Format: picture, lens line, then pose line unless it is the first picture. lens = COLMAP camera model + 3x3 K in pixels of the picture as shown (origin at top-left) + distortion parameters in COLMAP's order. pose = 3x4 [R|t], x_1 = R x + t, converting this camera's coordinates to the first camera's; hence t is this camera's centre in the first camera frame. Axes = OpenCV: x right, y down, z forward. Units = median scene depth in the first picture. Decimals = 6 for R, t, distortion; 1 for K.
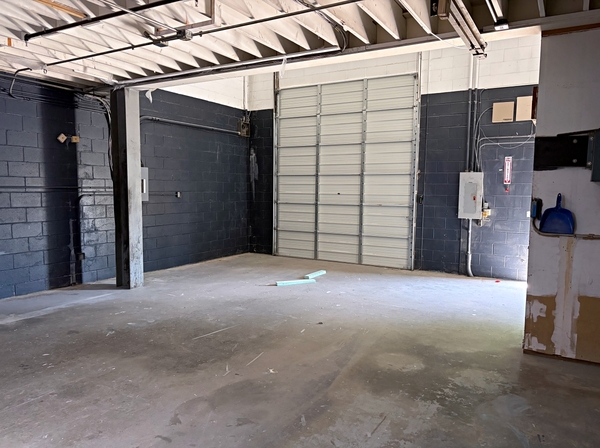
lens RADIAL K [[456.2, 0, 300.0], [0, 456.2, 226.7], [0, 0, 1]] dist [0.059402, -0.063012]
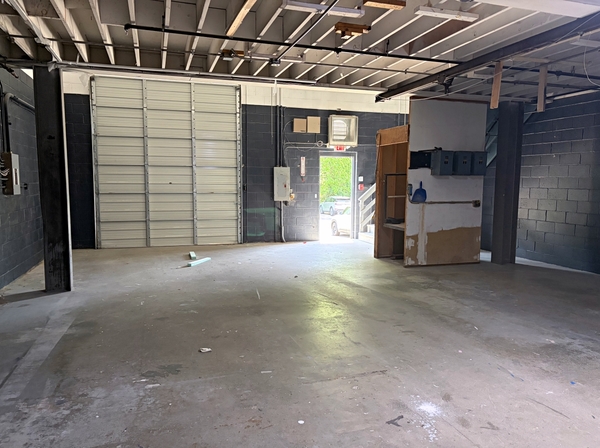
lens RADIAL K [[456.2, 0, 301.8], [0, 456.2, 225.9], [0, 0, 1]] dist [0.059402, -0.063012]
pose [[0.663098, -0.079555, 0.744293, -0.622919], [0.064282, 0.996715, 0.049265, -0.005884], [-0.745767, 0.015177, 0.666034, 0.045464]]
